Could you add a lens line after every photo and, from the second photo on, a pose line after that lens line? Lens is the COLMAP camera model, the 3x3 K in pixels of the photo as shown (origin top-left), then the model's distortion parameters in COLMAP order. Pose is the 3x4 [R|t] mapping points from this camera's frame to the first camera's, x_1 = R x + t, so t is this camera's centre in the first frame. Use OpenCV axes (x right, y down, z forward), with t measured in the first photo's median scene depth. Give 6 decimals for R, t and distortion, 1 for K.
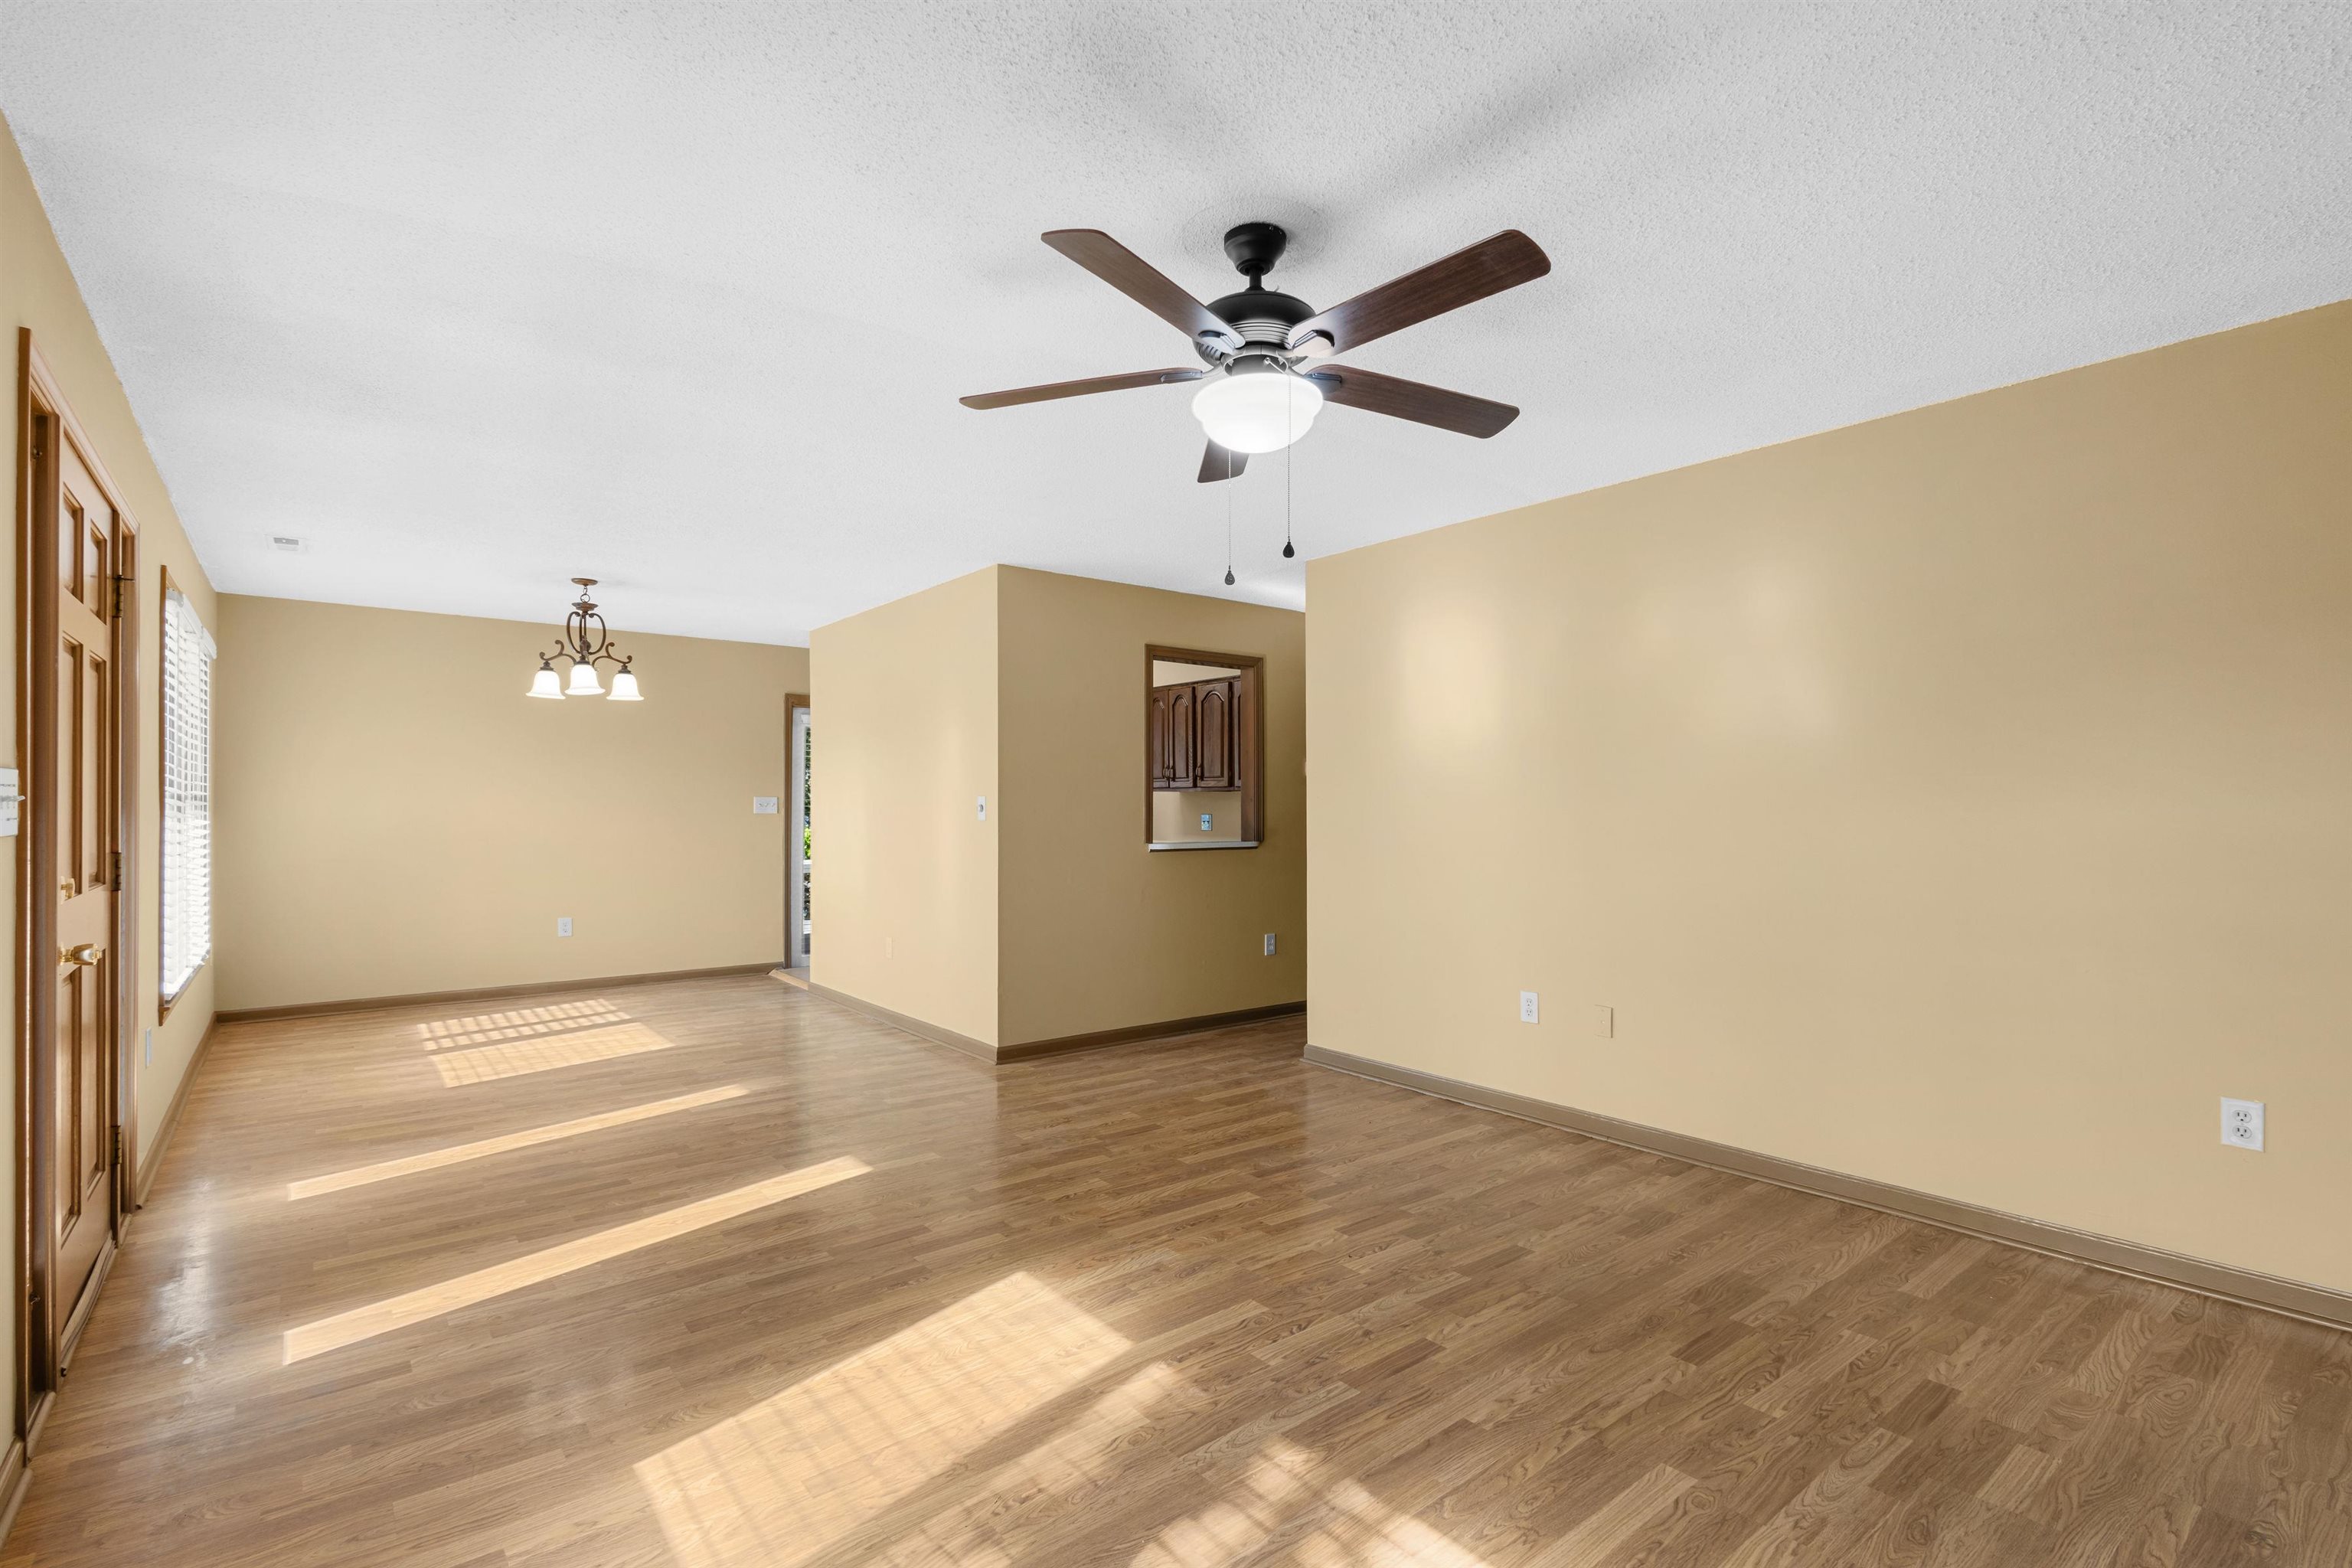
lens RADIAL K [[1073.4, 0, 1180.5], [0, 1073.4, 820.4], [0, 0, 1]] dist [-0.000208, 0.000084]
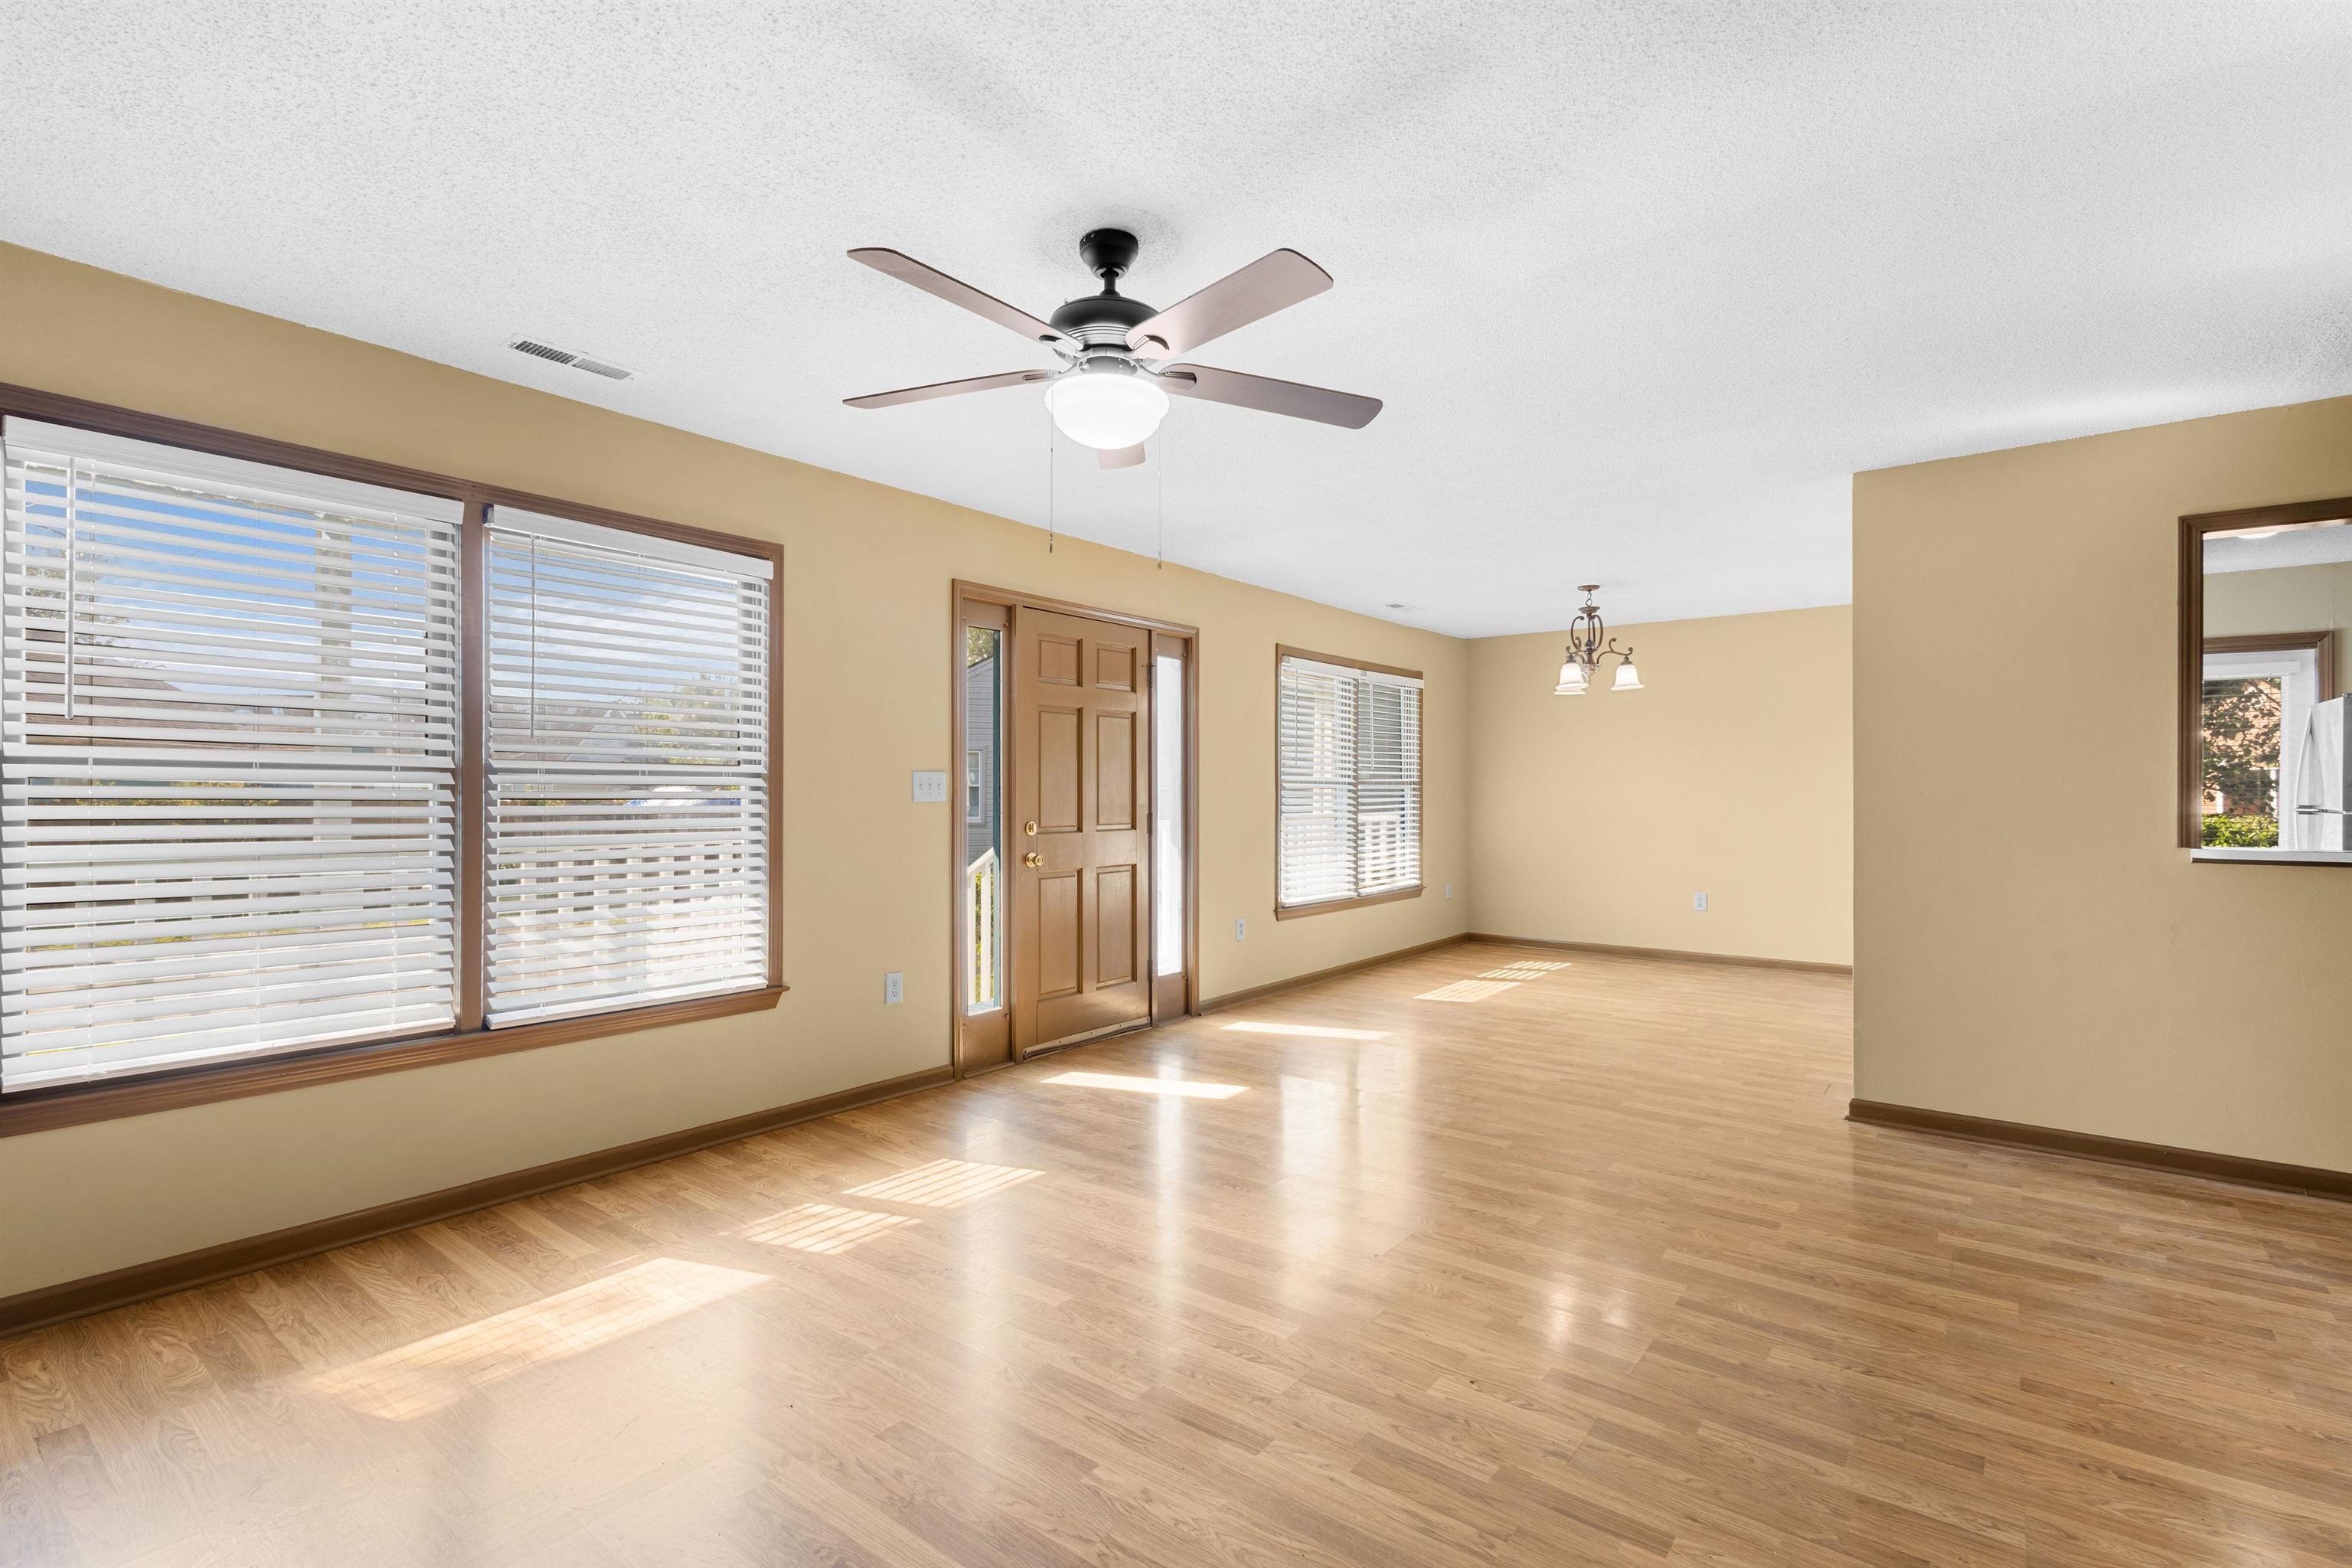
lens RADIAL K [[1071.5, 0, 1176.0], [0, 1071.5, 784.0], [0, 0, 1]] dist [0.004555, -0.001039]
pose [[0.239602, -0.005213, -0.970857, 0.539506], [-0.011204, 0.999904, -0.008135, -0.004104], [0.970807, 0.012827, 0.239521, 0.390436]]
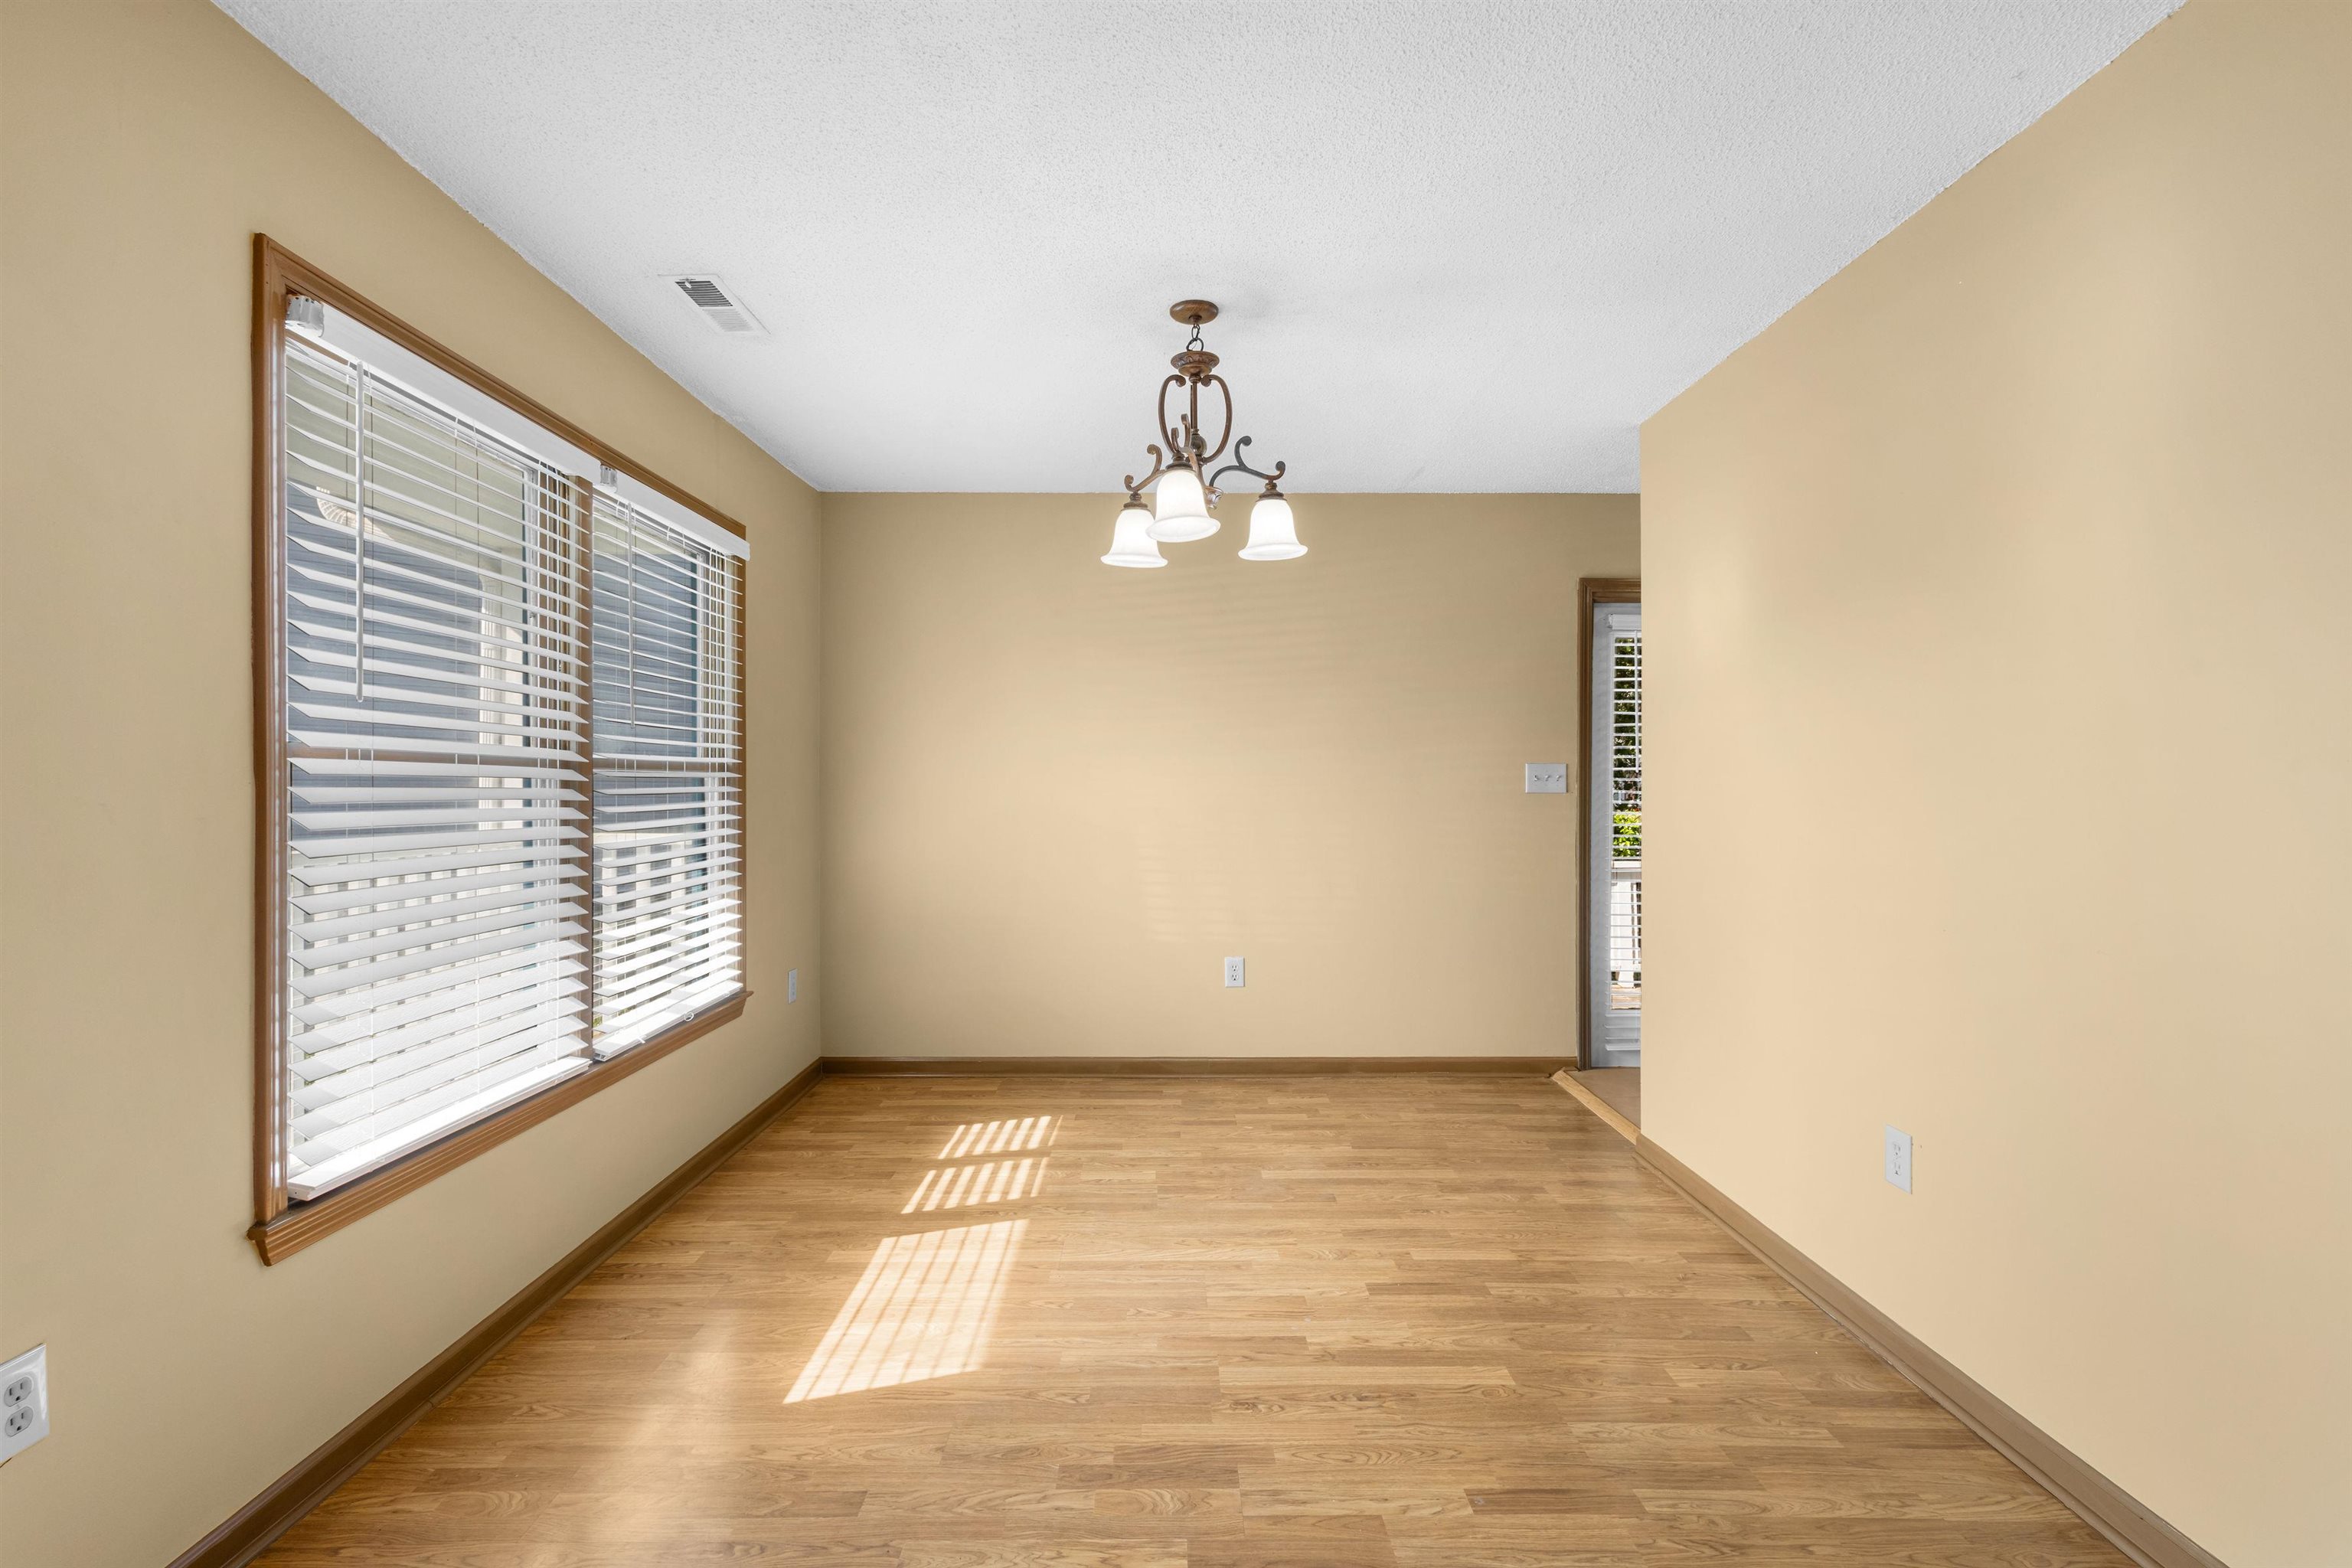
lens RADIAL K [[1126.1, 0, 1176.0], [0, 1126.1, 784.0], [0, 0, 1]] dist [0.030239, 0.000023]
pose [[0.783225, 0.000816, -0.621737, -0.306607], [-0.006501, 0.999955, -0.006877, -0.008735], [0.621704, 0.009428, 0.783196, 0.747334]]
